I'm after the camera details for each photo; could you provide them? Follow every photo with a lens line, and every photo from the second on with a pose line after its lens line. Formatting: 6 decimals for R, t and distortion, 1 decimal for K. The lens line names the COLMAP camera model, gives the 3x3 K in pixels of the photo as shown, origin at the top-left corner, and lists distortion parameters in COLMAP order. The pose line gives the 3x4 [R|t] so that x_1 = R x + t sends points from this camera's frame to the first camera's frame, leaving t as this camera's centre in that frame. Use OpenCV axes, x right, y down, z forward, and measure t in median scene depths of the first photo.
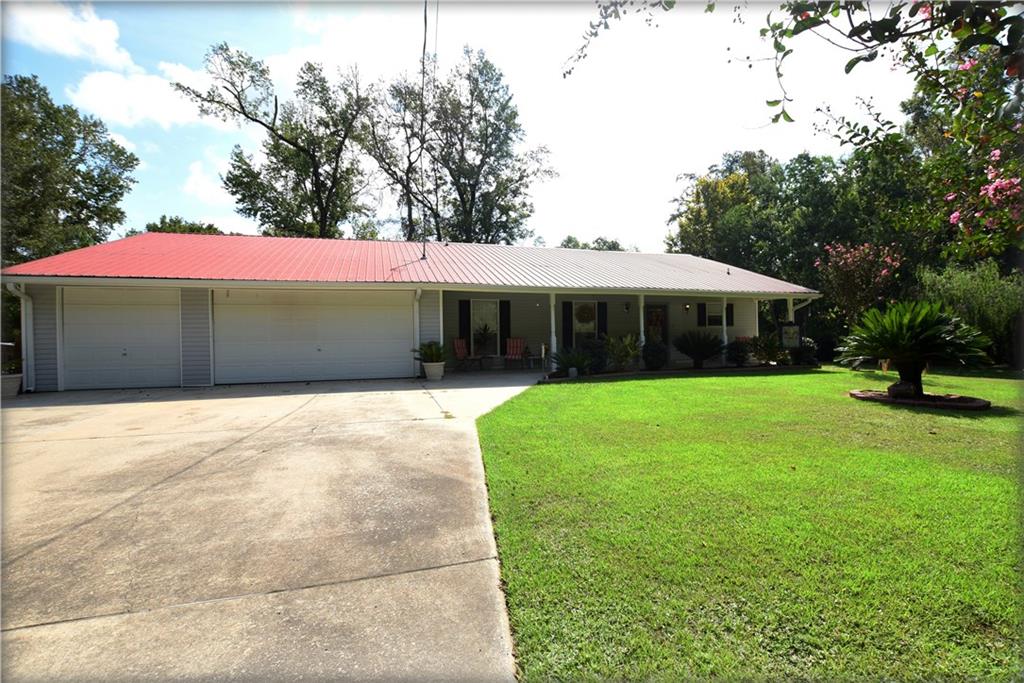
lens RADIAL K [[405.6, 0, 513.3], [0, 405.6, 334.4], [0, 0, 1]] dist [-0.037396, 0.006967]
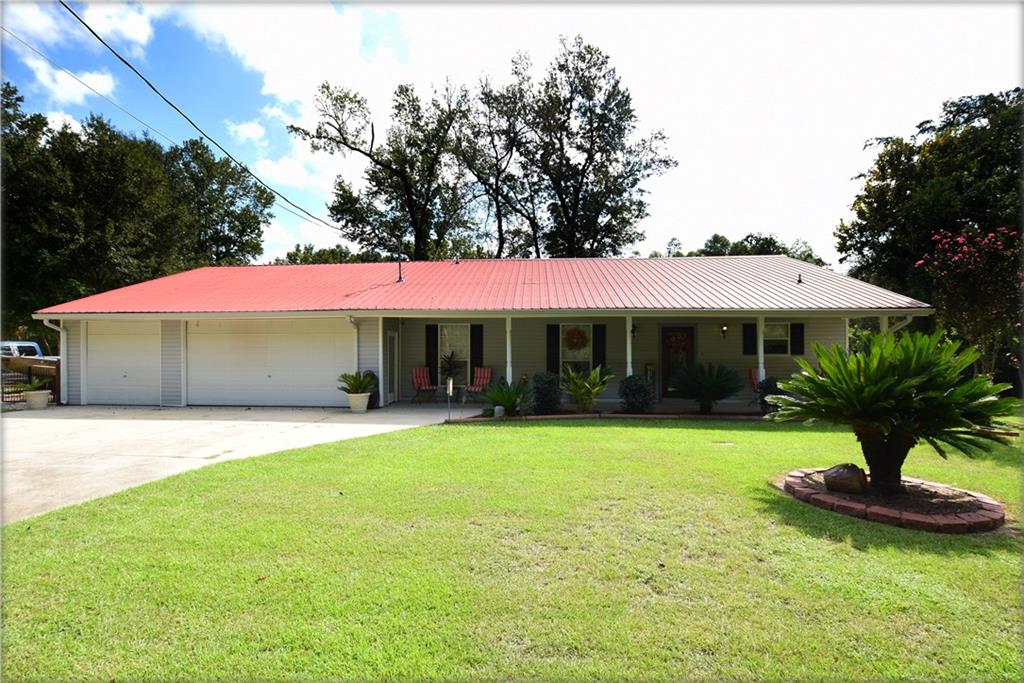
lens RADIAL K [[453.6, 0, 517.2], [0, 453.6, 346.0], [0, 0, 1]] dist [-0.034575, 0.006330]
pose [[0.940296, 0.005830, -0.340307, 0.138118], [-0.010263, 0.999884, -0.011226, -0.009060], [0.340202, 0.014048, 0.940247, 0.031303]]
